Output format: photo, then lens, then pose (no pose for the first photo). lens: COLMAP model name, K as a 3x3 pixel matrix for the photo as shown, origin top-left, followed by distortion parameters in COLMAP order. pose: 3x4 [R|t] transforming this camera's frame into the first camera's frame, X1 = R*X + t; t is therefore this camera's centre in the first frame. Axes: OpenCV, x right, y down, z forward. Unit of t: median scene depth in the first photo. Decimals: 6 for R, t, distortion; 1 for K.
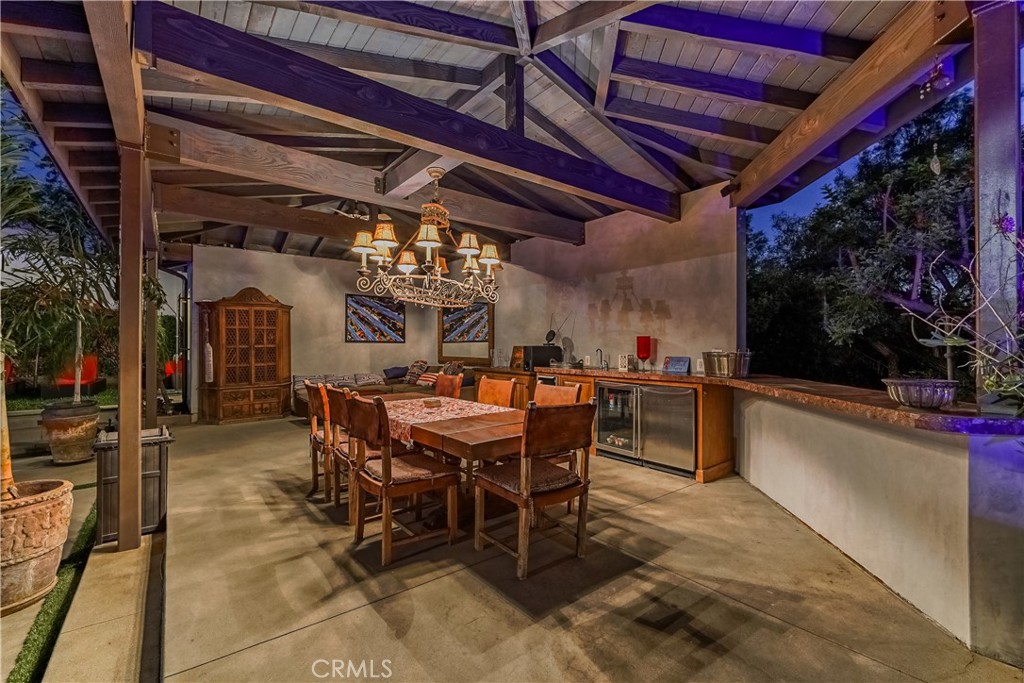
lens RADIAL K [[448.9, 0, 511.9], [0, 448.9, 343.4], [0, 0, 1]] dist [-0.000522, -0.000048]
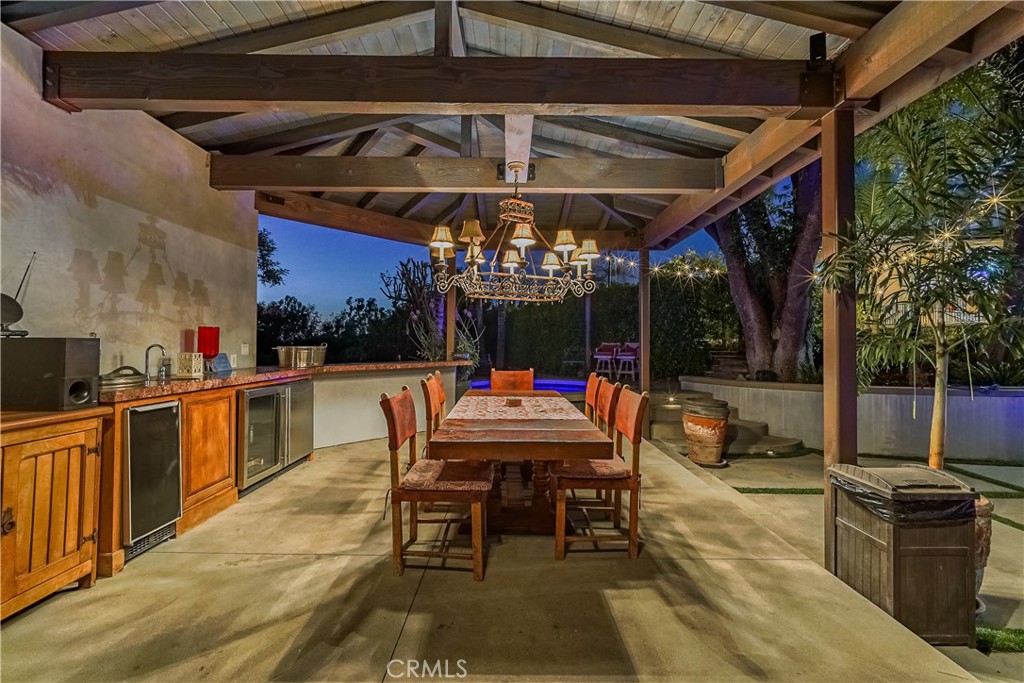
lens RADIAL K [[448.9, 0, 511.6], [0, 448.9, 341.1], [0, 0, 1]] dist [-0.000522, -0.000048]
pose [[-0.791911, 0.001475, 0.610635, -0.541668], [-0.007651, 0.999895, -0.012337, 0.011982], [-0.610589, -0.014441, -0.791816, 1.265225]]
